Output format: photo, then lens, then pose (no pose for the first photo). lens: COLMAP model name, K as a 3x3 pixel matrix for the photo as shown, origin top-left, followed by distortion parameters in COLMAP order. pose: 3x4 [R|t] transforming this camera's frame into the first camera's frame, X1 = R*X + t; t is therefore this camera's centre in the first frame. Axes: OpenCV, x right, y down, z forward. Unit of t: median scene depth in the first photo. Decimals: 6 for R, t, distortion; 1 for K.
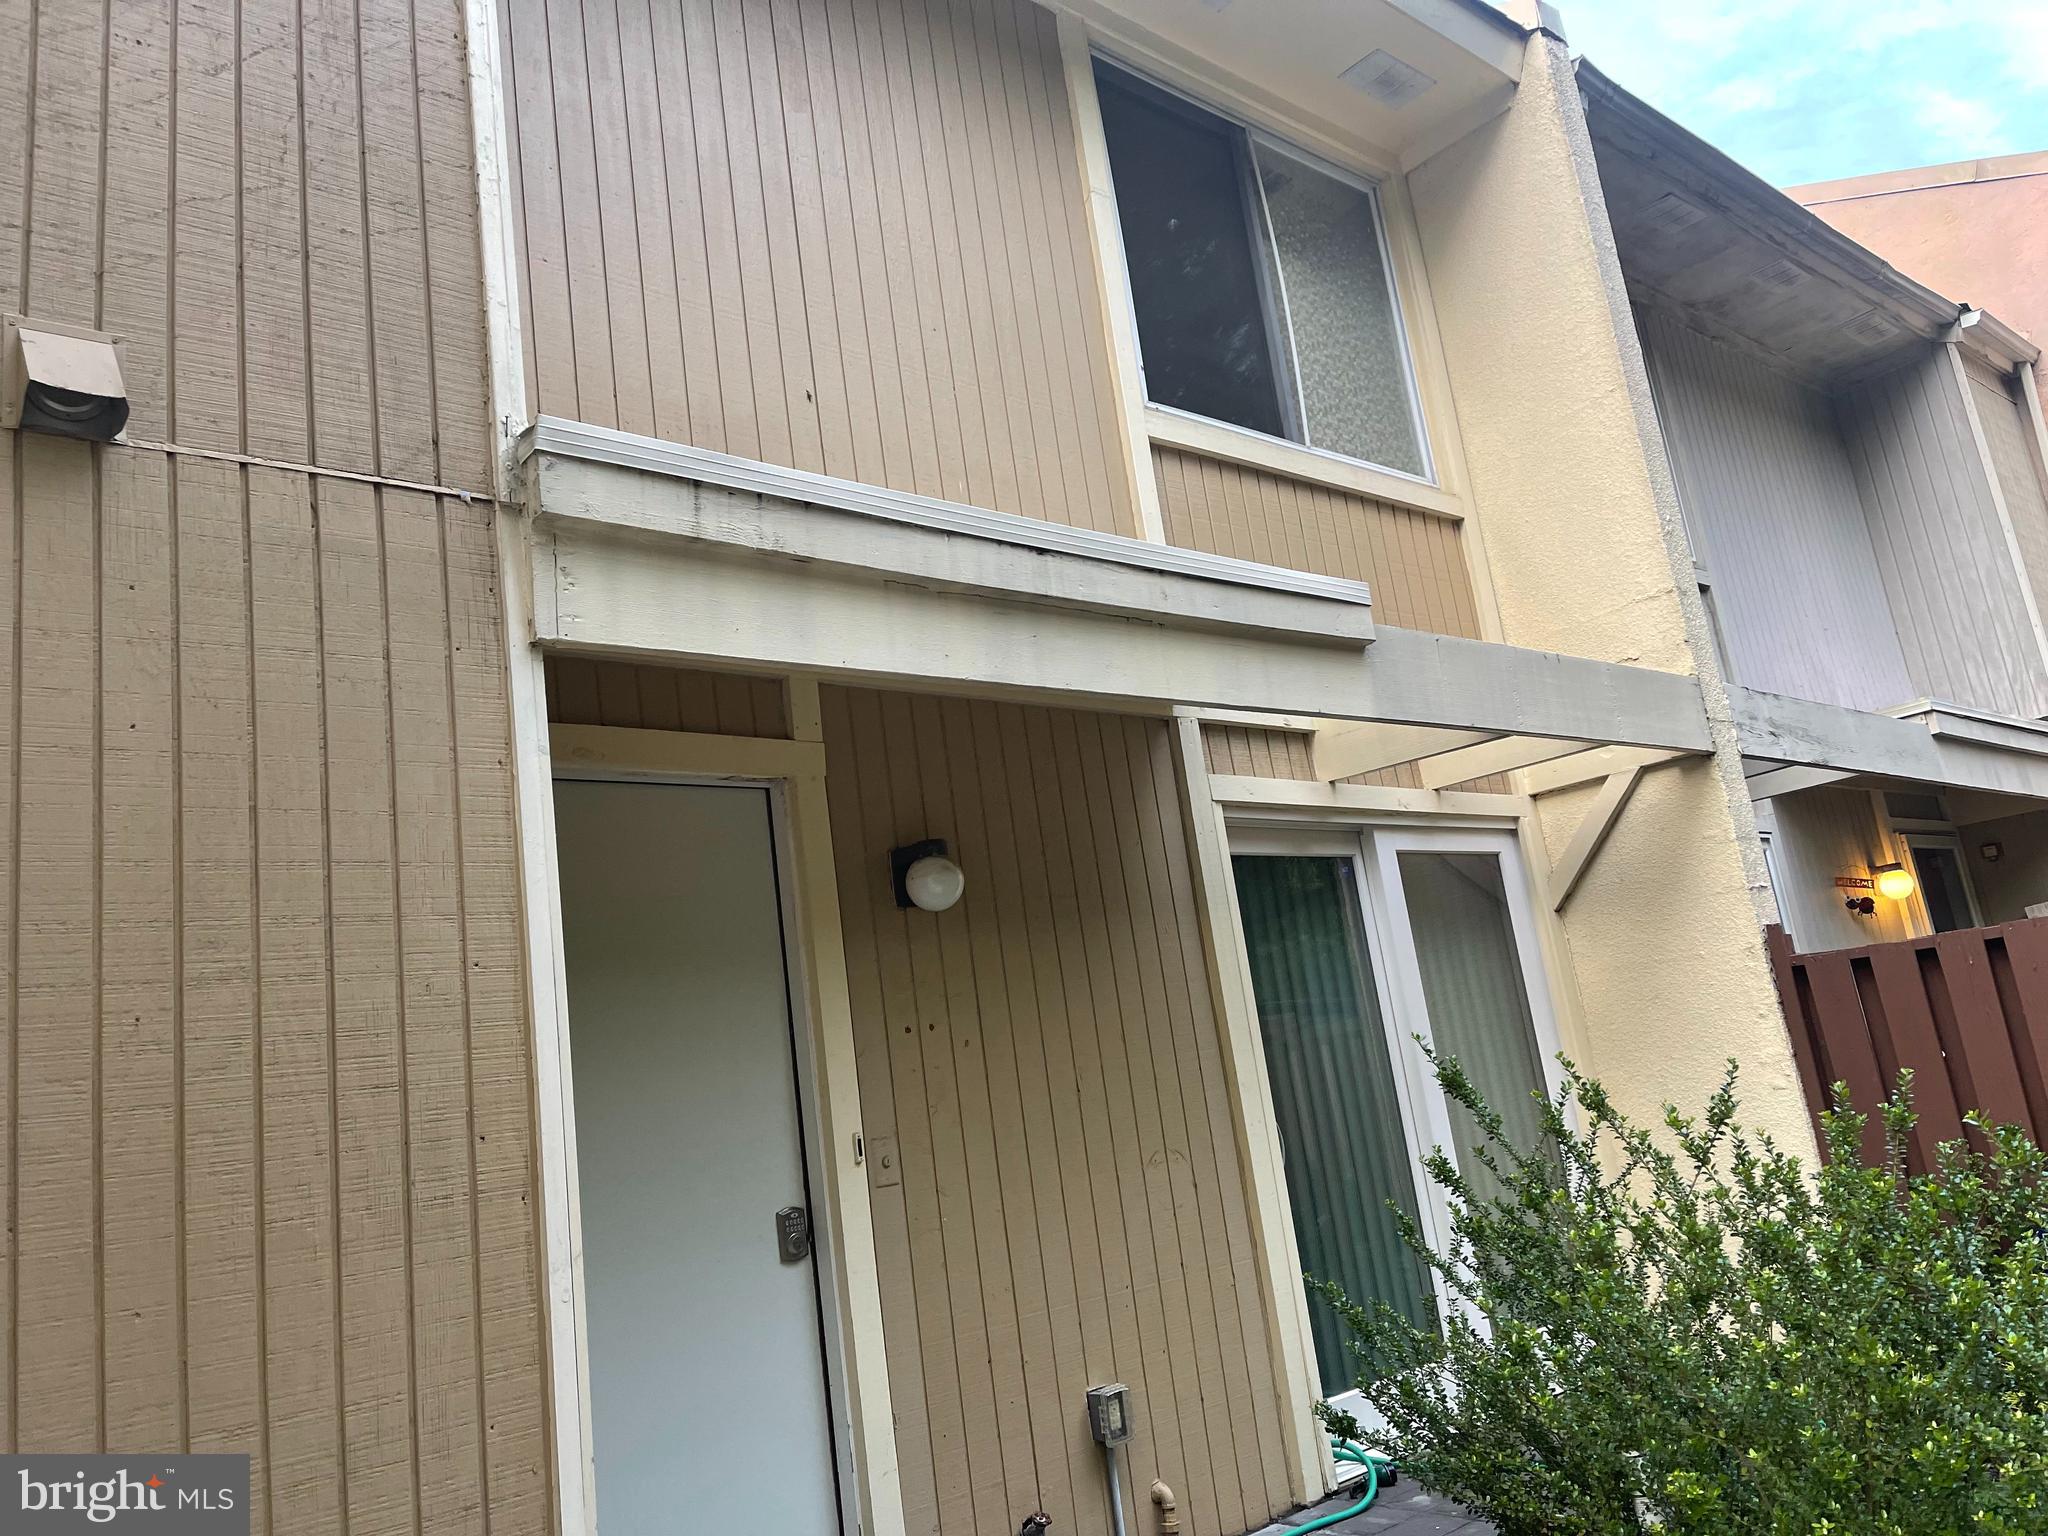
lens RADIAL K [[1475.9, 0, 1019.1], [0, 1475.9, 798.9], [0, 0, 1]] dist [0.057496, -0.065475]
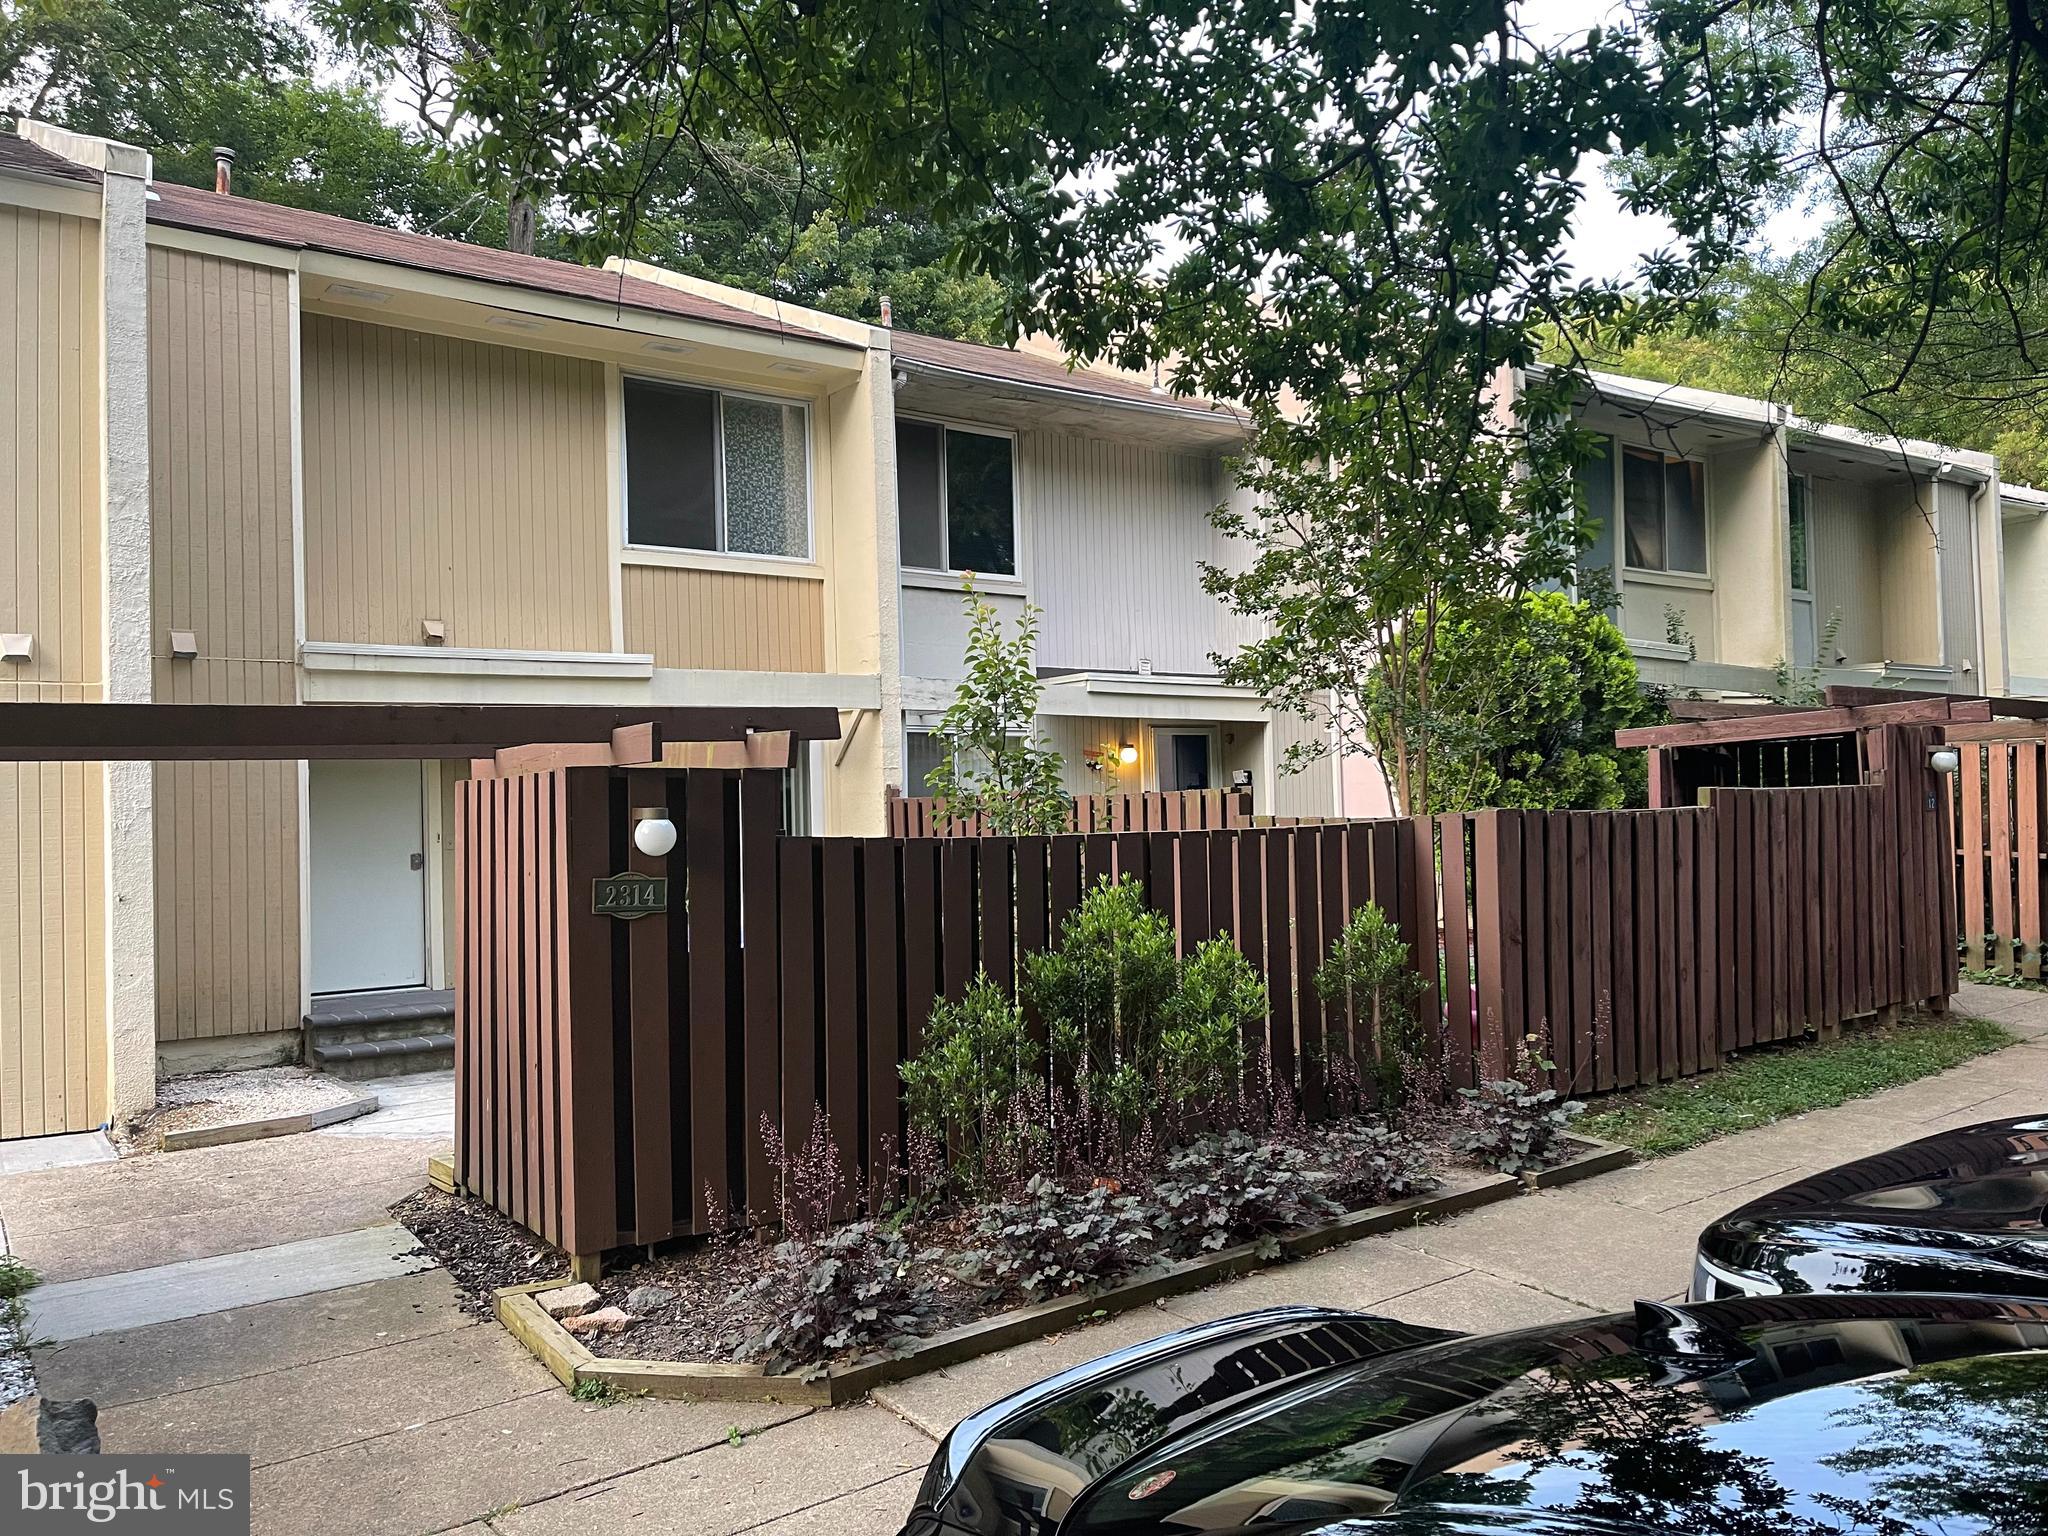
lens RADIAL K [[1475.9, 0, 1019.1], [0, 1475.9, 798.9], [0, 0, 1]] dist [0.057496, -0.065475]
pose [[0.991192, 0.112366, -0.070080, 0.874660], [-0.094734, 0.971413, 0.217674, -0.425204], [0.092536, -0.209118, 0.973502, -1.273838]]
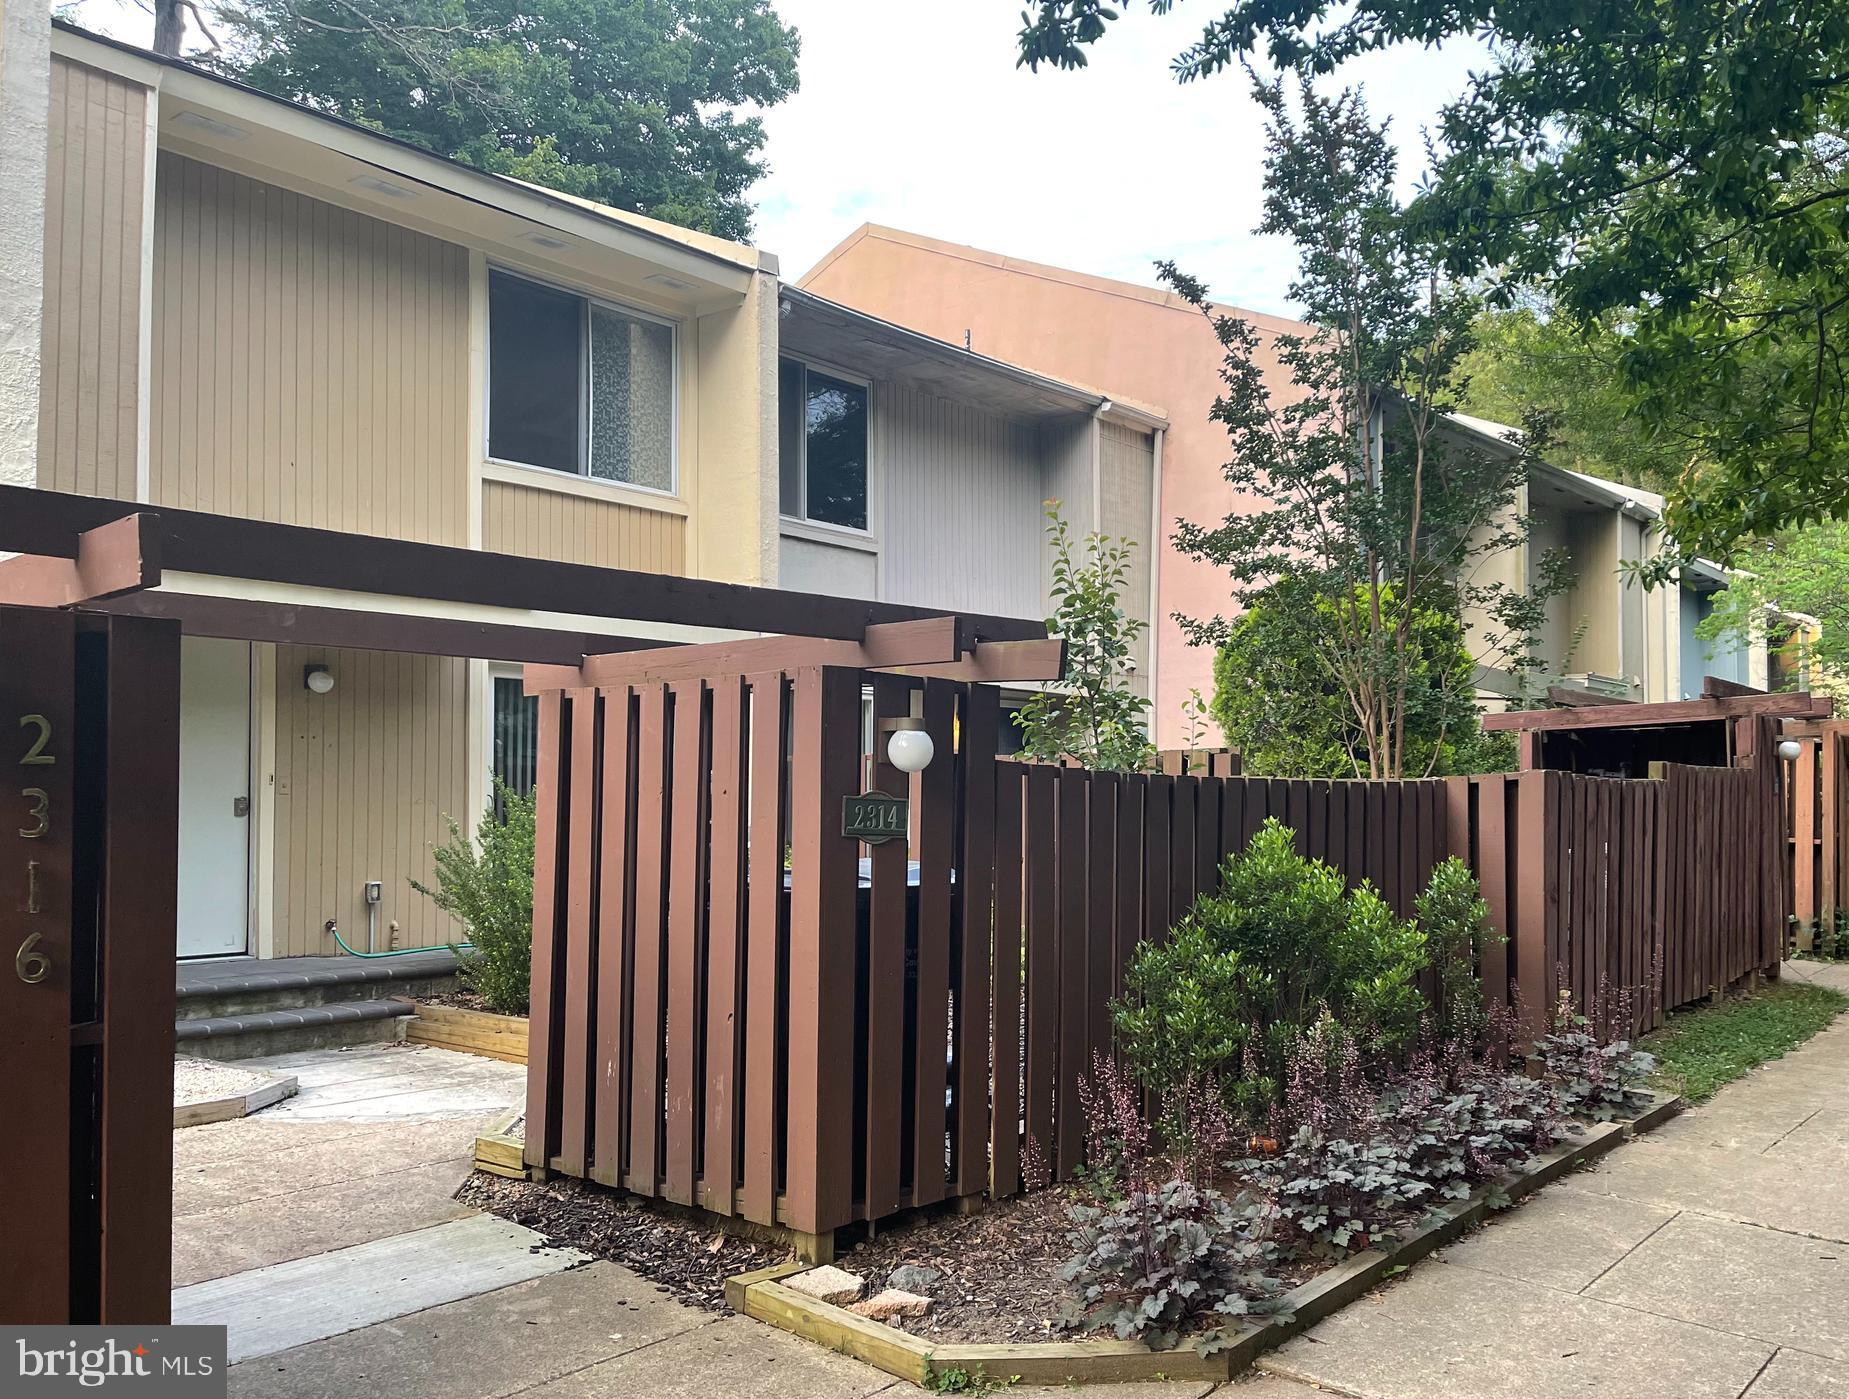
lens RADIAL K [[1477.0, 0, 991.8], [0, 1477.0, 788.5], [0, 0, 1]] dist [0.074143, -0.102022]
pose [[0.972788, 0.141678, 0.183333, 0.436809], [-0.174493, 0.968547, 0.177394, -0.296196], [-0.152434, -0.204557, 0.966913, -1.182454]]
